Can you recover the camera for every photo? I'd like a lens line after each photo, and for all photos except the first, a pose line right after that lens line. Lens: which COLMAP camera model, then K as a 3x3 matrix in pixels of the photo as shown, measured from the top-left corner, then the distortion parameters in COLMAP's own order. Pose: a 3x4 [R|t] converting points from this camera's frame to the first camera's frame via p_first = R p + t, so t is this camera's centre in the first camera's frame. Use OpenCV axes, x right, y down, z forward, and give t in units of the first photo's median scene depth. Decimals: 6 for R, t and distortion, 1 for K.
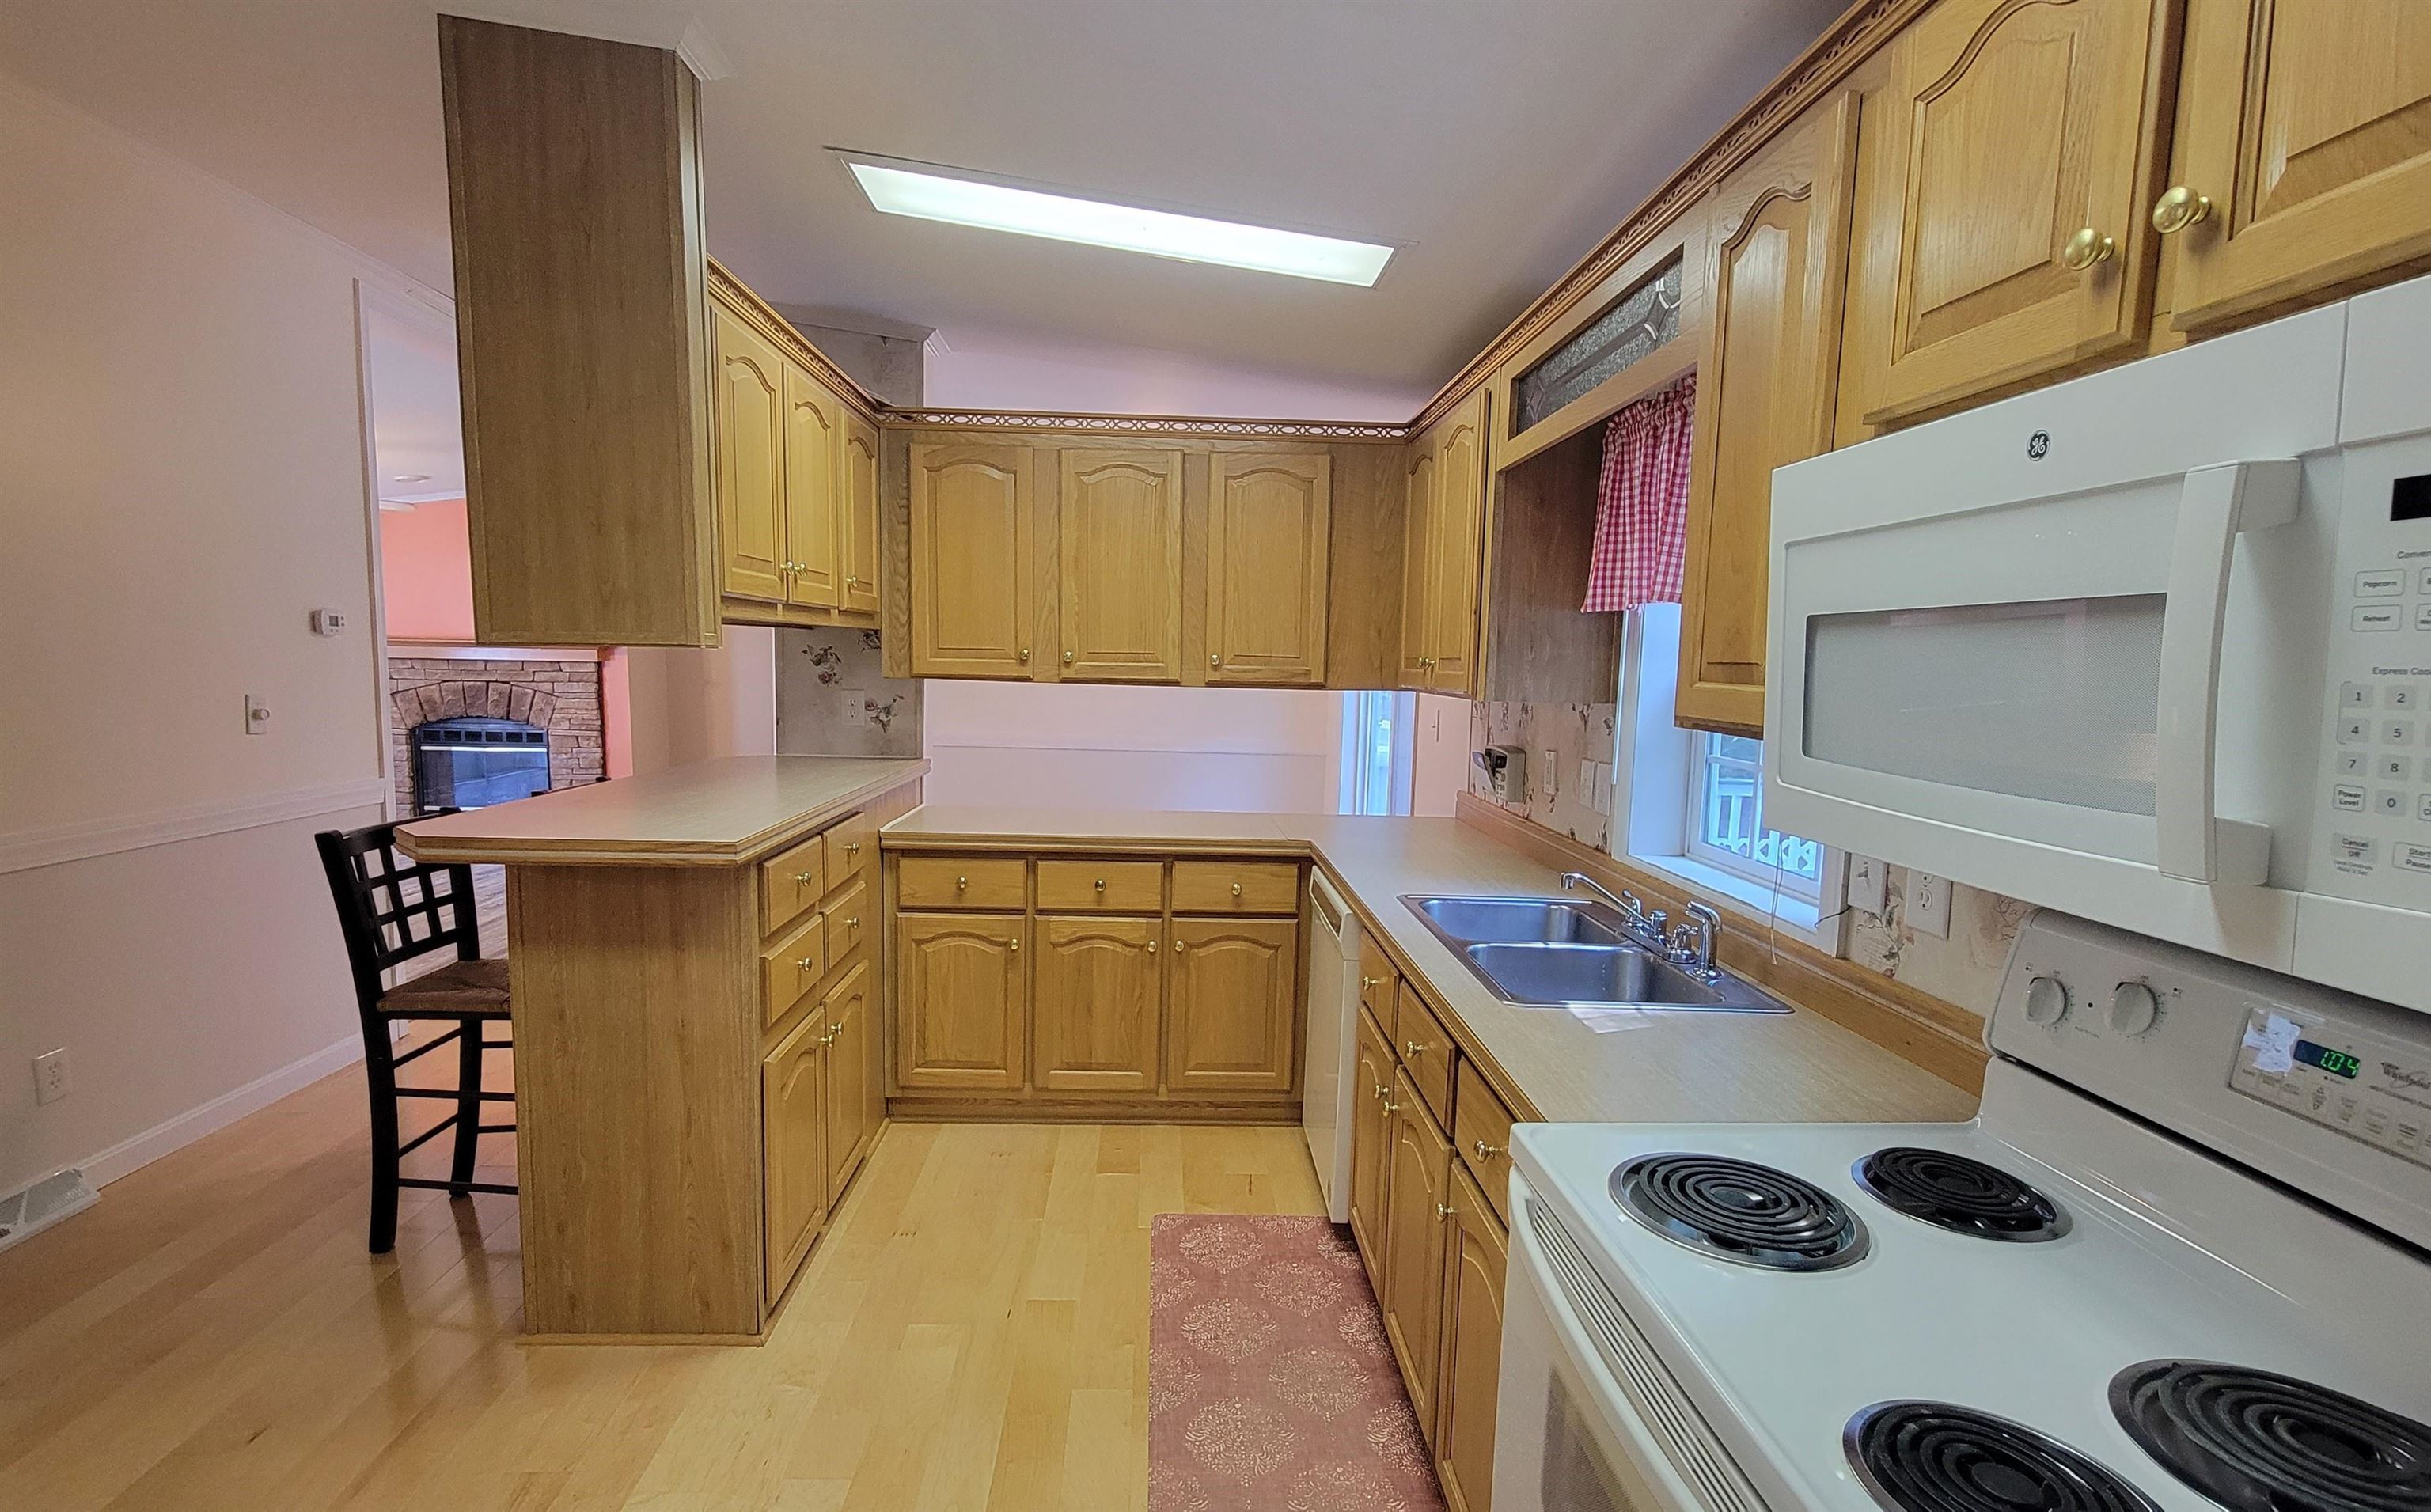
lens RADIAL K [[1127.9, 0, 1202.9], [0, 1127.9, 788.2], [0, 0, 1]] dist [-0.001955, -0.000166]
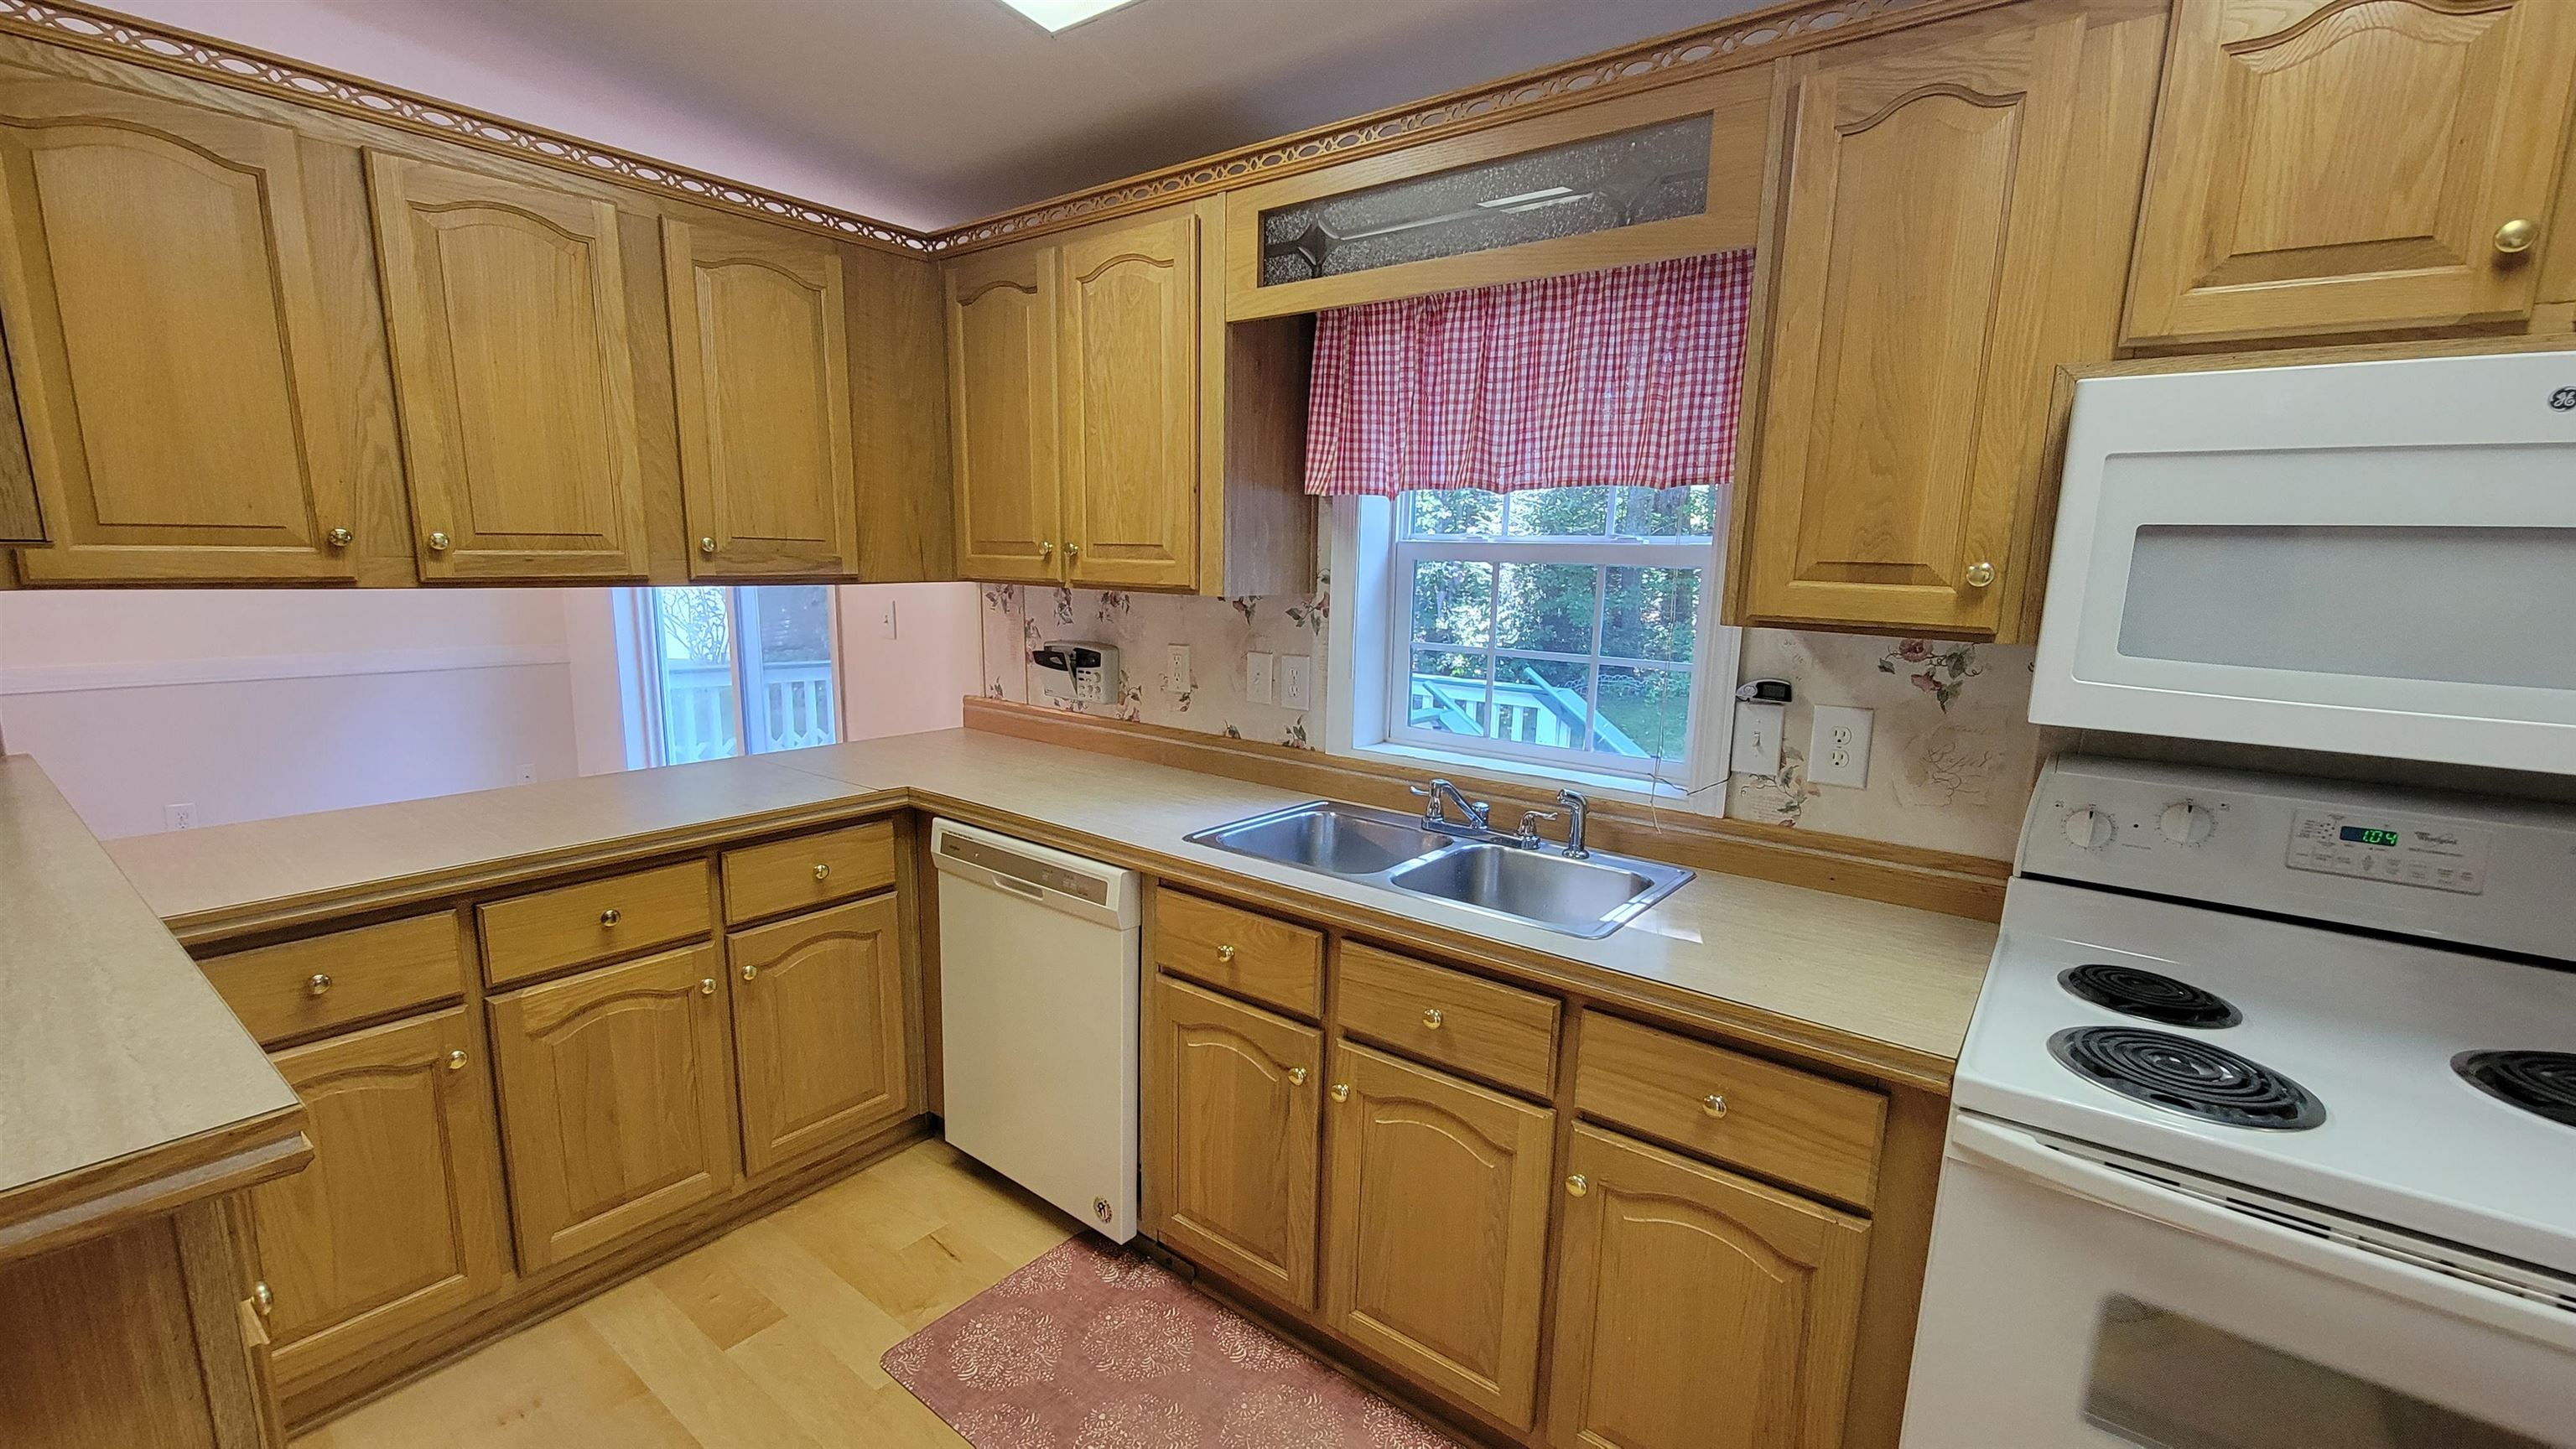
lens RADIAL K [[1072.5, 0, 1284.7], [0, 1072.5, 754.1], [0, 0, 1]] dist [-0.002031, -0.000482]
pose [[0.641678, -0.152425, 0.751675, -0.278957], [0.081377, 0.988052, 0.130889, -0.048460], [-0.762645, -0.022819, 0.646415, 0.340058]]
